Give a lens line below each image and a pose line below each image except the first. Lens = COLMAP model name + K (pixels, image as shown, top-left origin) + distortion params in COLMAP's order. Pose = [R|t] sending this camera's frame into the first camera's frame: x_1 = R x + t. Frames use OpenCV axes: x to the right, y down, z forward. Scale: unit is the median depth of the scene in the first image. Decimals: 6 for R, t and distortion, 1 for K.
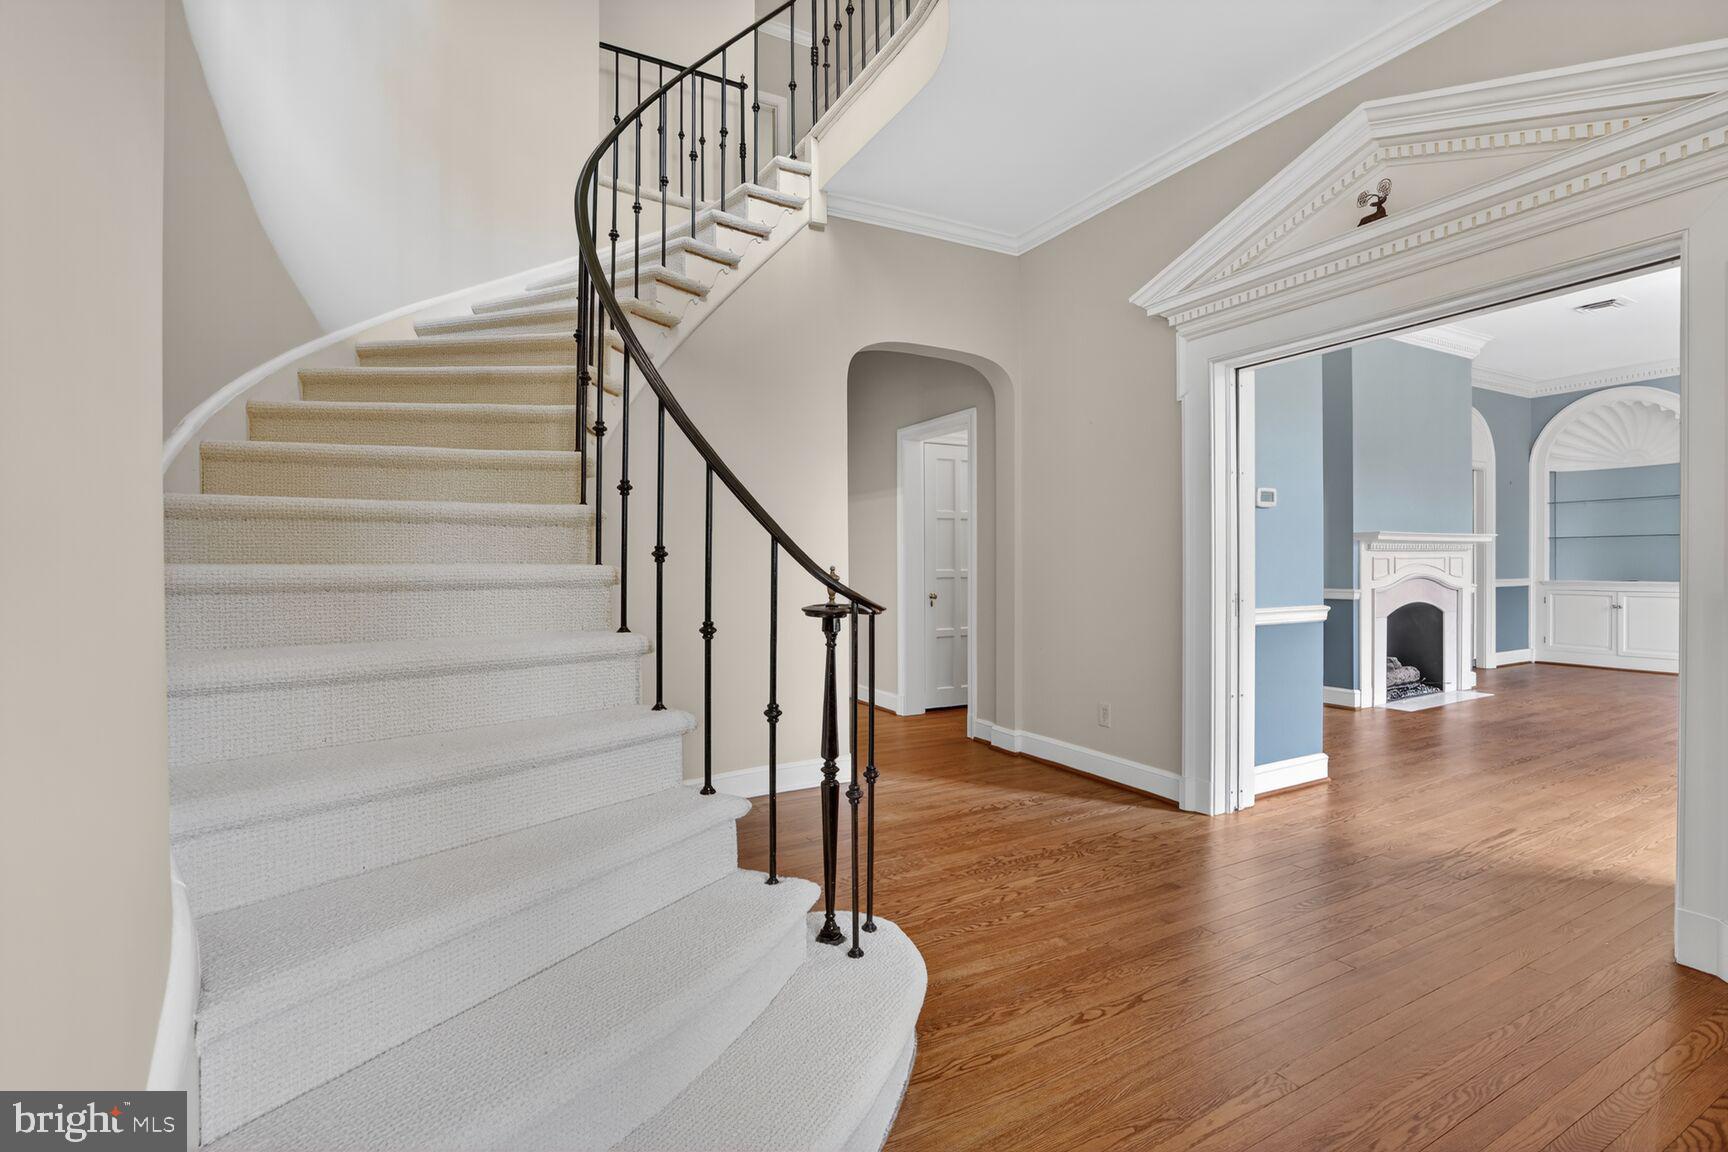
lens RADIAL K [[827.5, 0, 849.0], [0, 827.5, 569.7], [0, 0, 1]] dist [-0.071726, 0.030039]
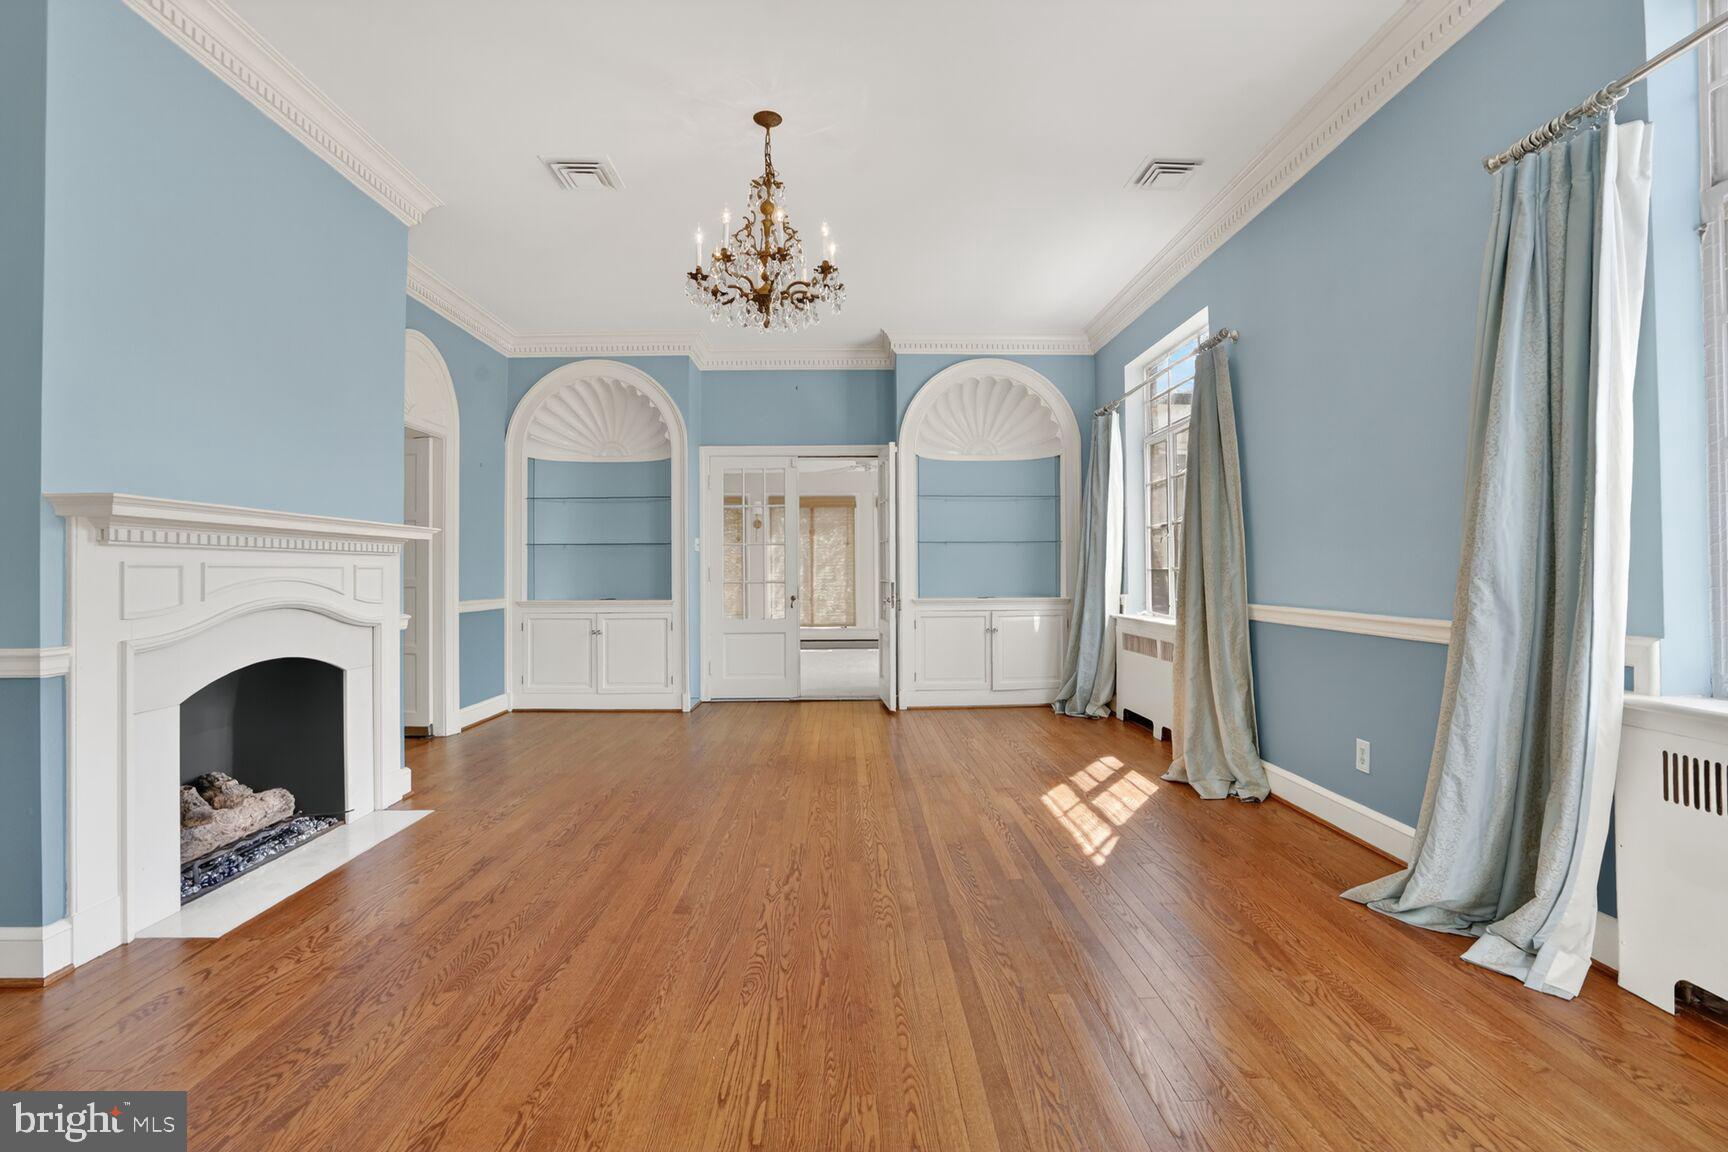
lens RADIAL K [[827.5, 0, 849.0], [0, 827.5, 569.7], [0, 0, 1]] dist [-0.071726, 0.030039]
pose [[0.477918, 0.005670, 0.878386, 0.434211], [0.011844, 0.999847, -0.012899, -0.002522], [-0.878325, 0.016569, 0.477777, 0.456218]]
